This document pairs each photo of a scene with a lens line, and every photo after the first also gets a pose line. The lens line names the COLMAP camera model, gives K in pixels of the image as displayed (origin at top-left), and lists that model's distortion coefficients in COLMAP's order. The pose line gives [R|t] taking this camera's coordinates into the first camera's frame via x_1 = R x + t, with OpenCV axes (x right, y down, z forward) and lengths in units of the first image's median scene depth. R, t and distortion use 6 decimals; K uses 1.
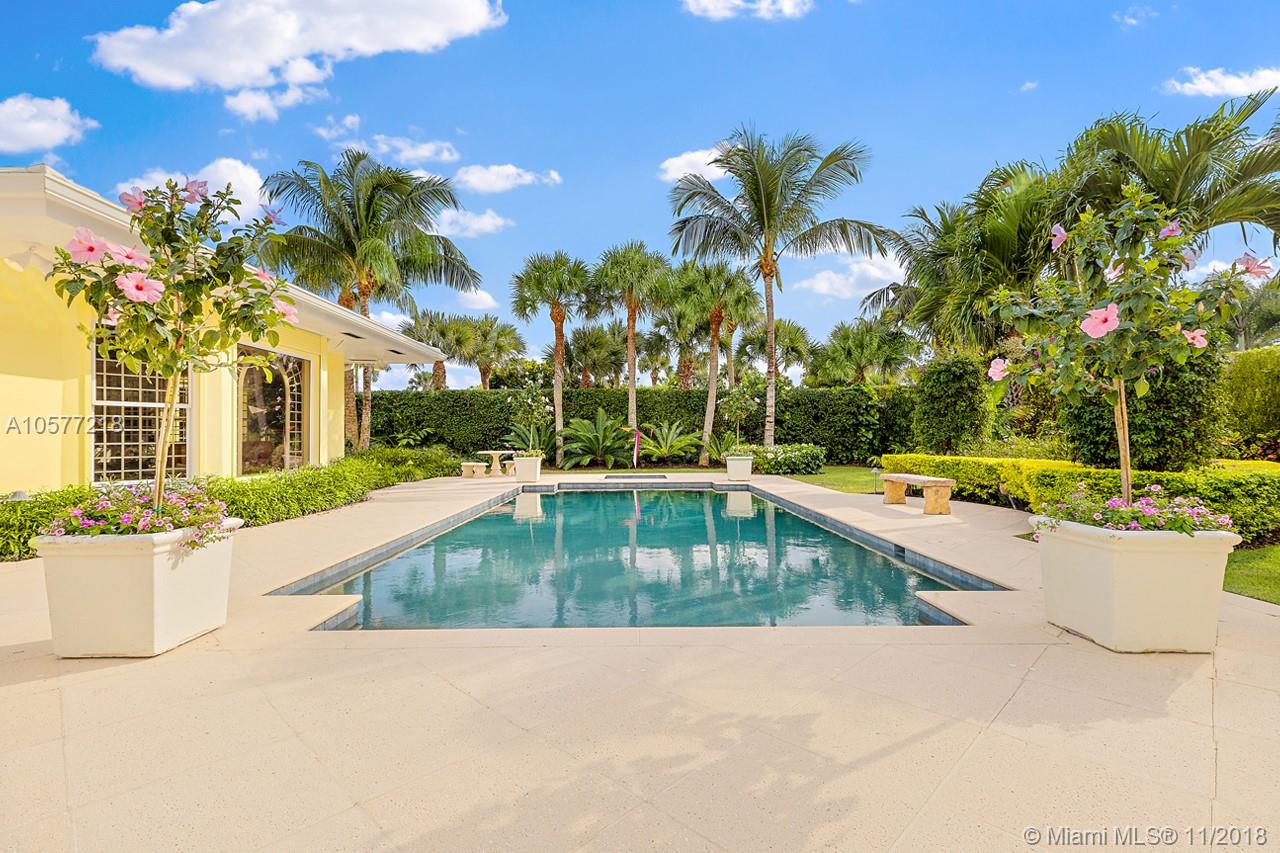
lens RADIAL K [[577.4, 0, 644.6], [0, 577.4, 434.3], [0, 0, 1]] dist [0.002618, 0.000285]
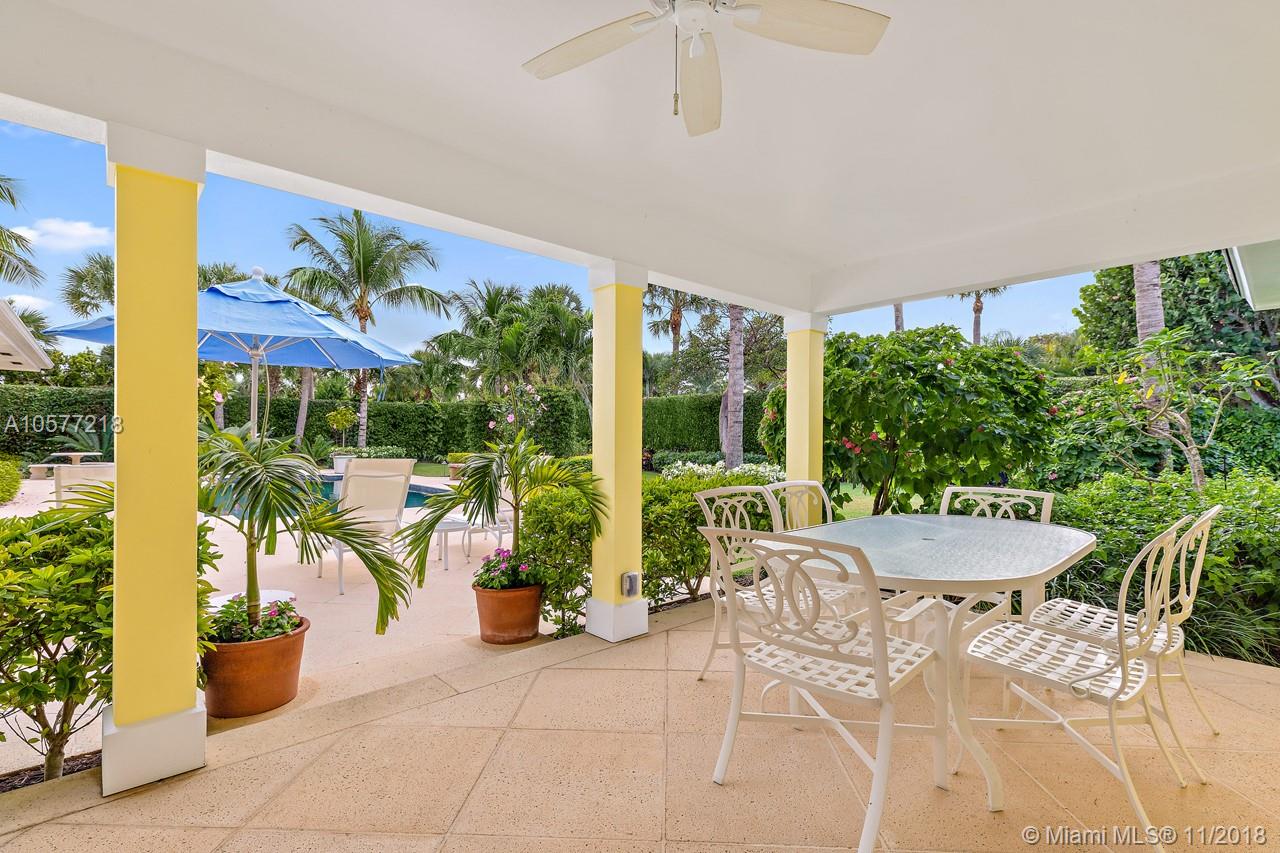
lens RADIAL K [[577.4, 0, 644.6], [0, 577.4, 434.3], [0, 0, 1]] dist [0.002618, 0.000285]
pose [[0.741717, 0.012641, 0.670594, -0.175782], [-0.011756, 0.999914, -0.005846, -0.009467], [-0.670610, -0.003548, 0.741801, -0.376372]]
